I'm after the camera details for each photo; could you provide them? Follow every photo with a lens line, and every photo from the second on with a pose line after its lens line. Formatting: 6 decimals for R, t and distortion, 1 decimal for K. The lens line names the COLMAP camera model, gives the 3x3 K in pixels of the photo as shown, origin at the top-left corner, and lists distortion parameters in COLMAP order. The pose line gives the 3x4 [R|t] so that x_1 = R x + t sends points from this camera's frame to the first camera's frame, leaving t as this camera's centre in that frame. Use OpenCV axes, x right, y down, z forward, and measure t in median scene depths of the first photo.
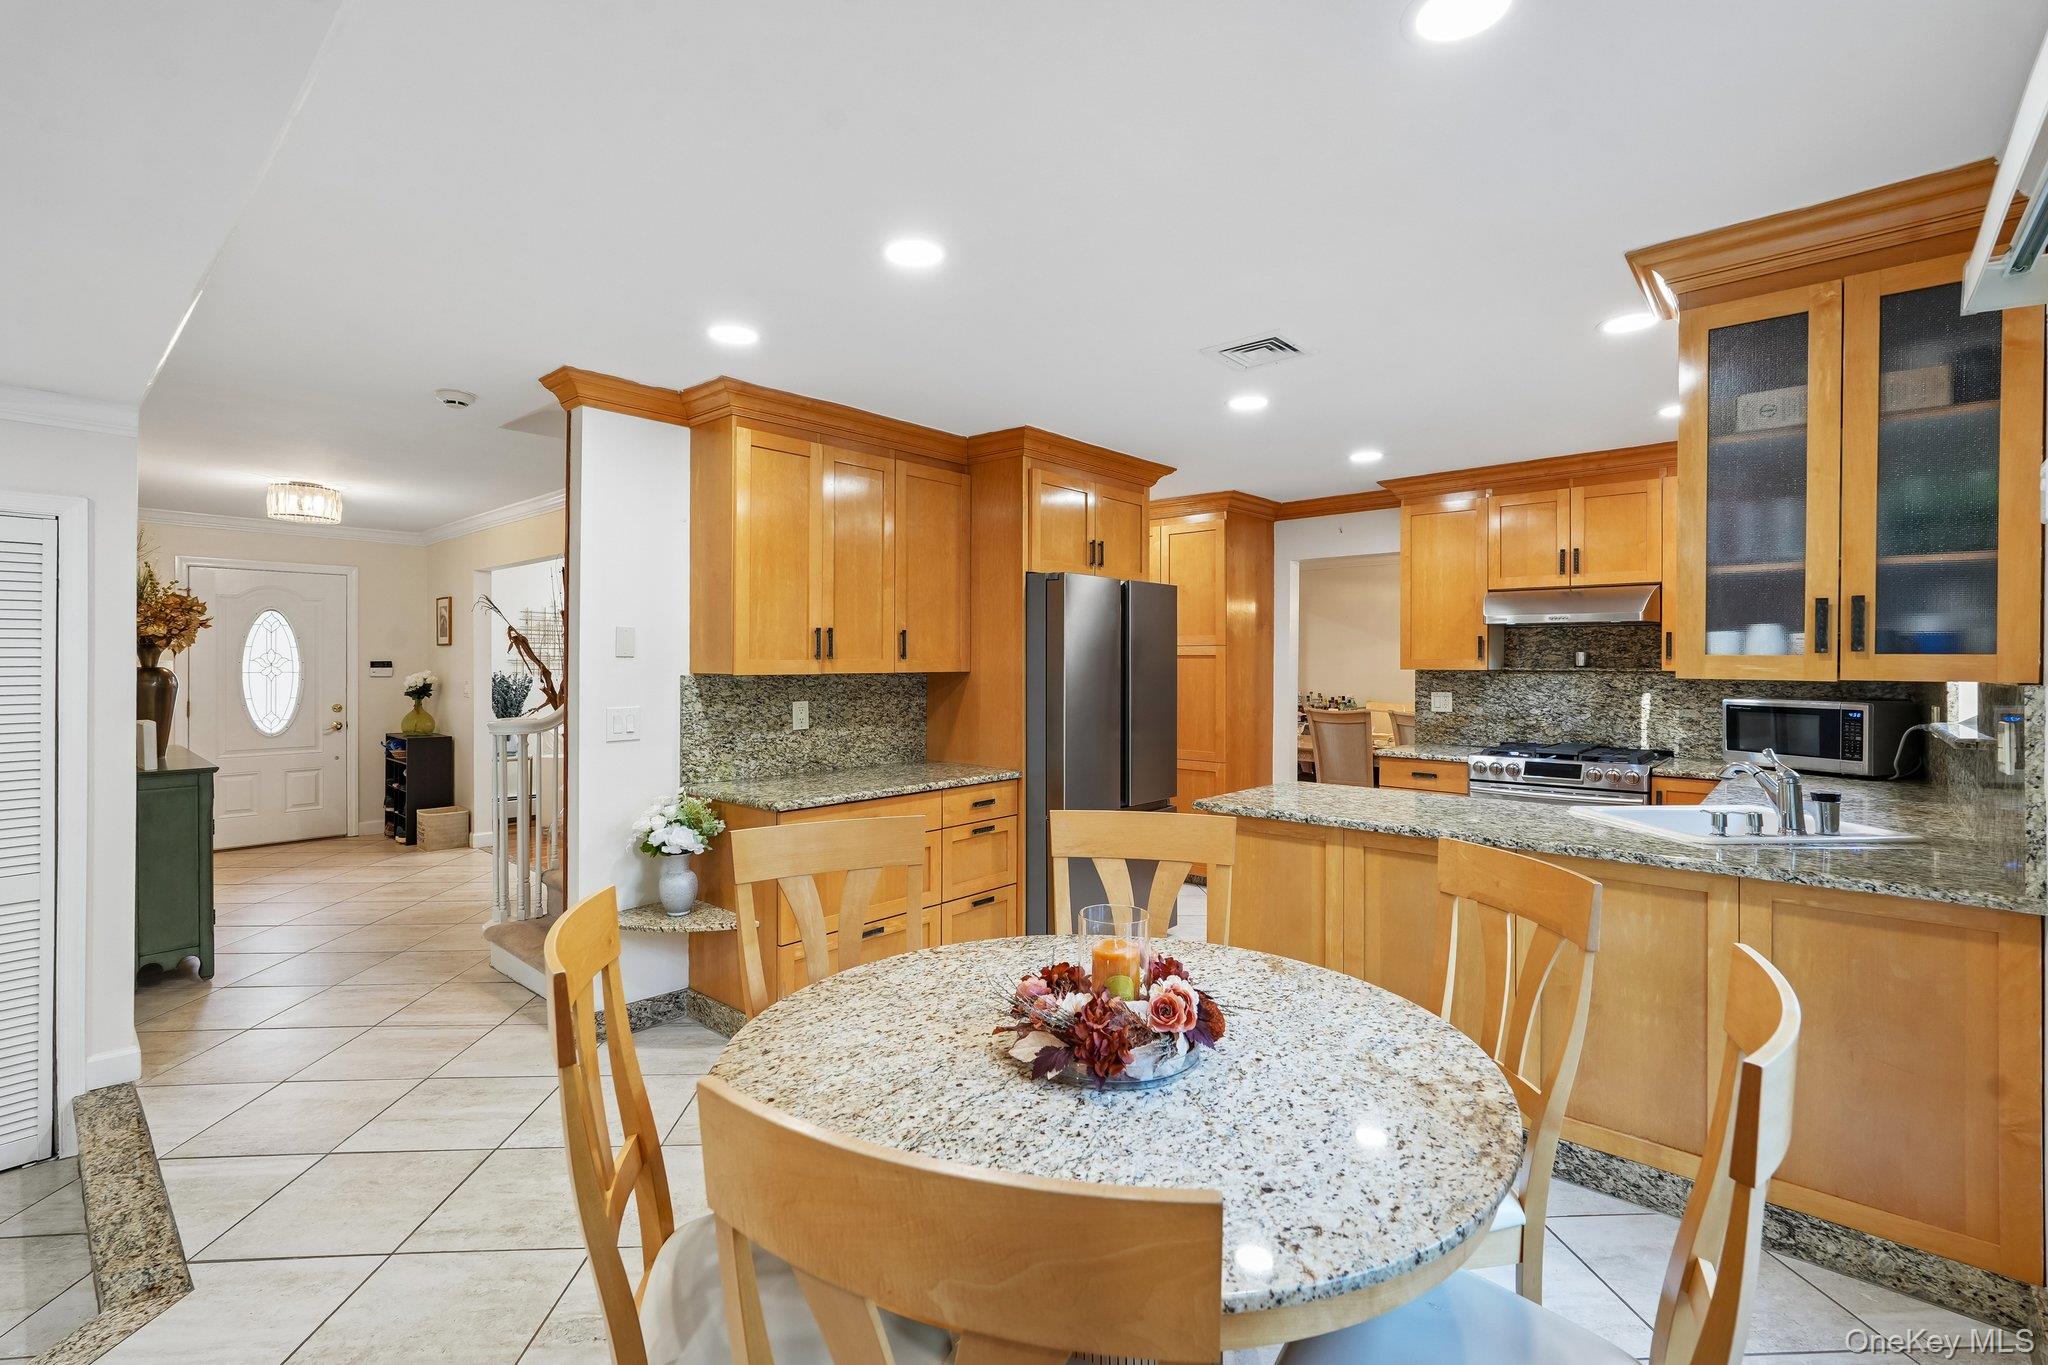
lens RADIAL K [[910.5, 0, 1021.6], [0, 910.5, 662.2], [0, 0, 1]] dist [-0.014087, 0.007445]
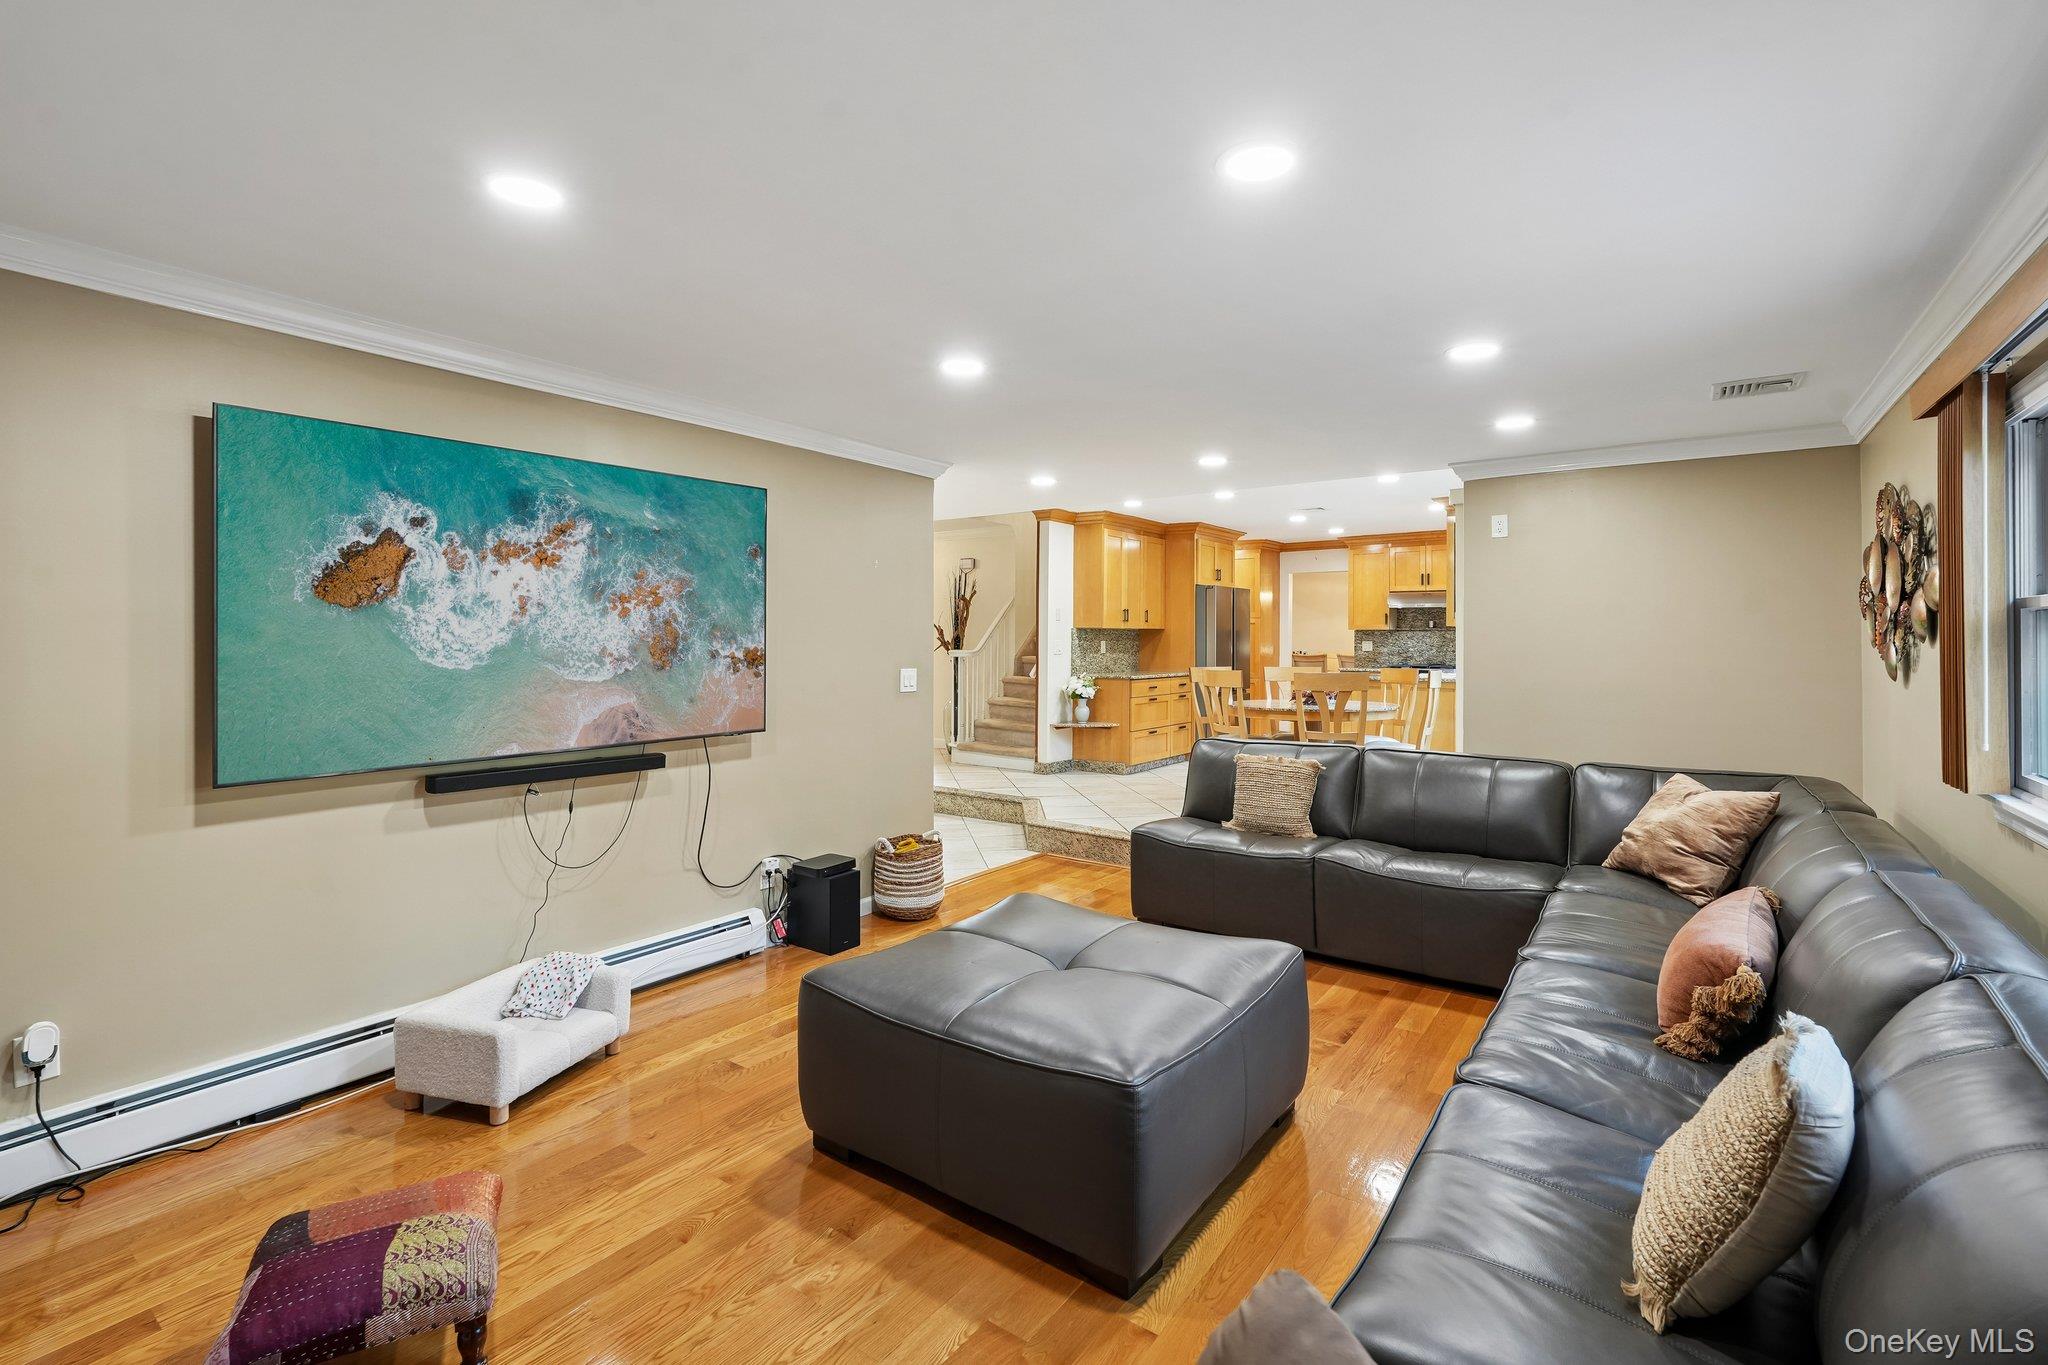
lens RADIAL K [[910.5, 0, 1013.5], [0, 910.5, 633.4], [0, 0, 1]] dist [-0.014087, 0.007445]
pose [[0.995202, 0.001177, 0.097837, -0.594538], [-0.000614, 0.999983, -0.005786, 0.032639], [-0.097842, 0.005698, 0.995186, -1.072776]]
